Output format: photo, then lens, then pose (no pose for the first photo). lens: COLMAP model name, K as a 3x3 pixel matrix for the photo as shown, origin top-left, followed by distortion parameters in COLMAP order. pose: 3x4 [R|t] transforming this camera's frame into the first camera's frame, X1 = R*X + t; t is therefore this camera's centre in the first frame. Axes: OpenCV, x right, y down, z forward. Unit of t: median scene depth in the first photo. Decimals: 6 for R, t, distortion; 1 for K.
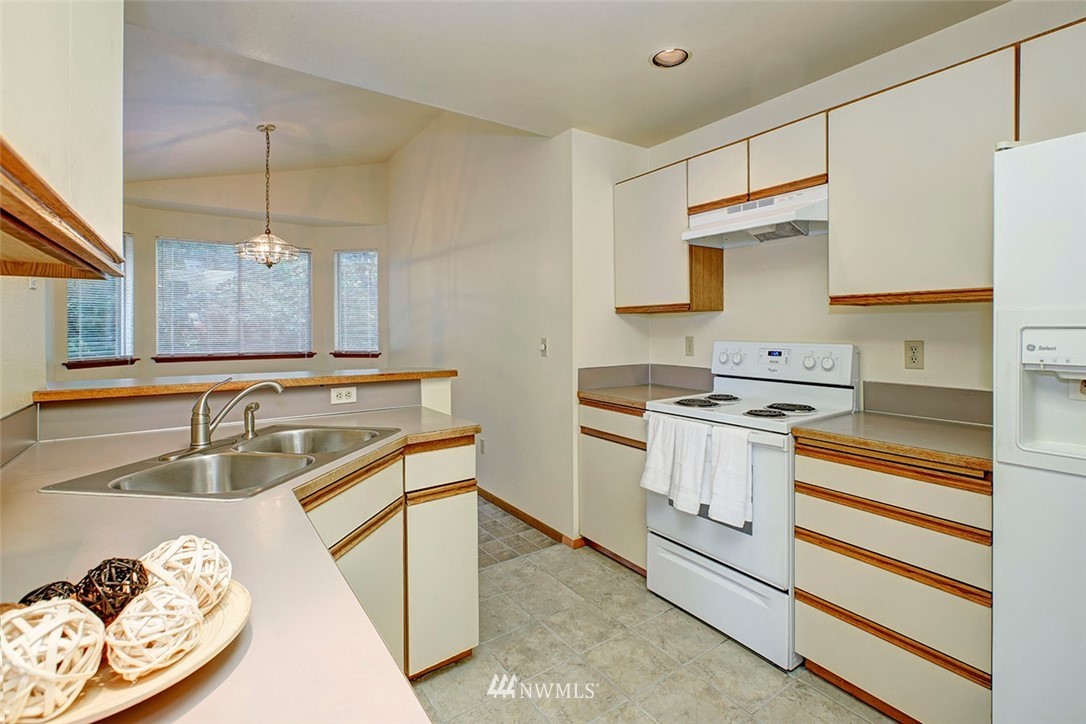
lens RADIAL K [[515.9, 0, 560.9], [0, 515.9, 322.6], [0, 0, 1]] dist [-0.001175, -0.000028]
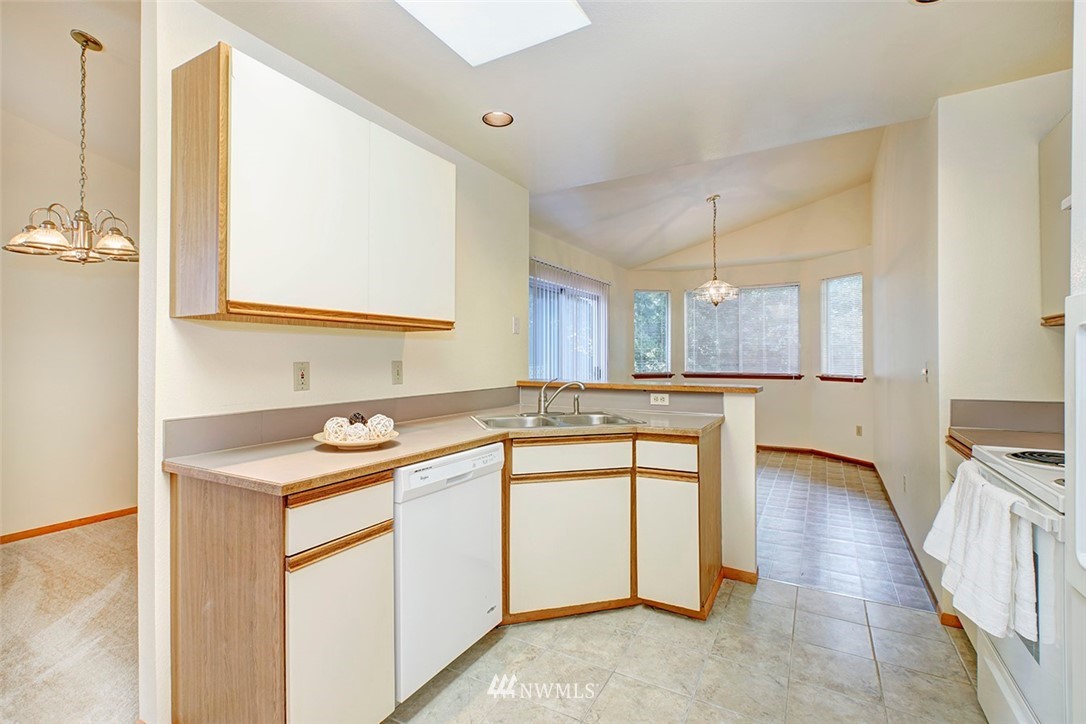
lens RADIAL K [[489.4, 0, 556.2], [0, 489.4, 356.5], [0, 0, 1]] dist [0.017308, 0.000394]
pose [[0.431520, 0.000276, -0.902103, 0.373685], [0.011393, 0.999919, 0.005756, 0.008748], [0.902031, -0.012762, 0.431482, 0.104177]]
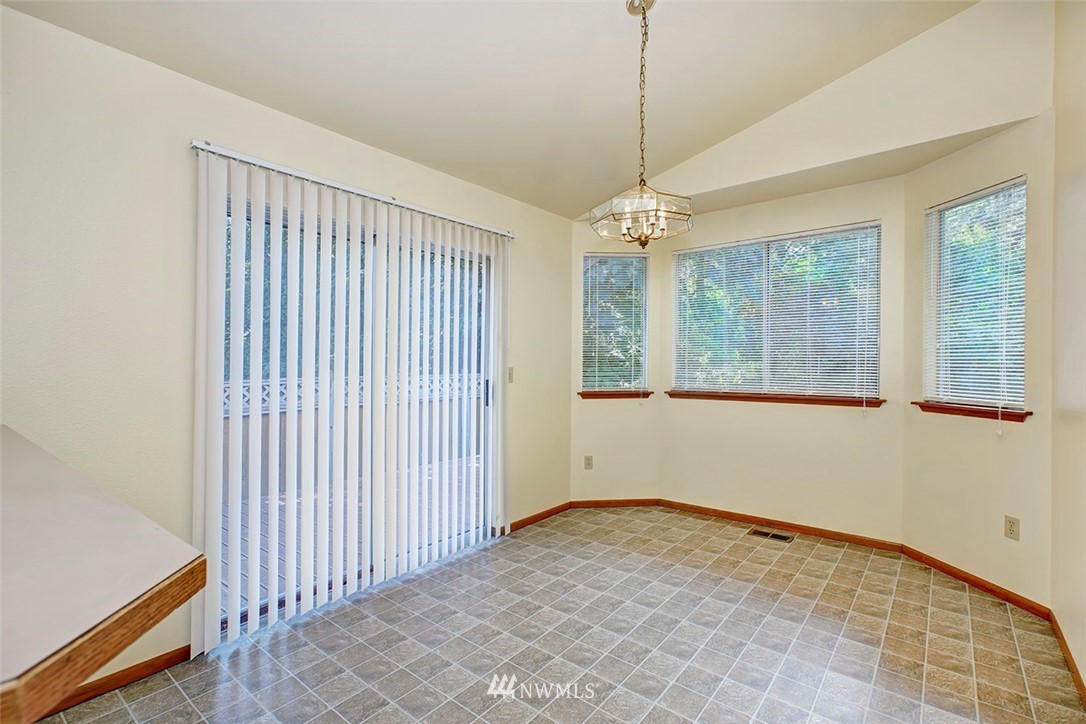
lens RADIAL K [[499.6, 0, 543.0], [0, 499.6, 362.0], [0, 0, 1]] dist [0.003045, 0.000435]
pose [[0.259599, 0.003194, -0.965711, -0.064051], [0.008978, 0.999943, 0.005721, 0.015568], [0.965675, -0.010155, 0.259556, 0.750681]]
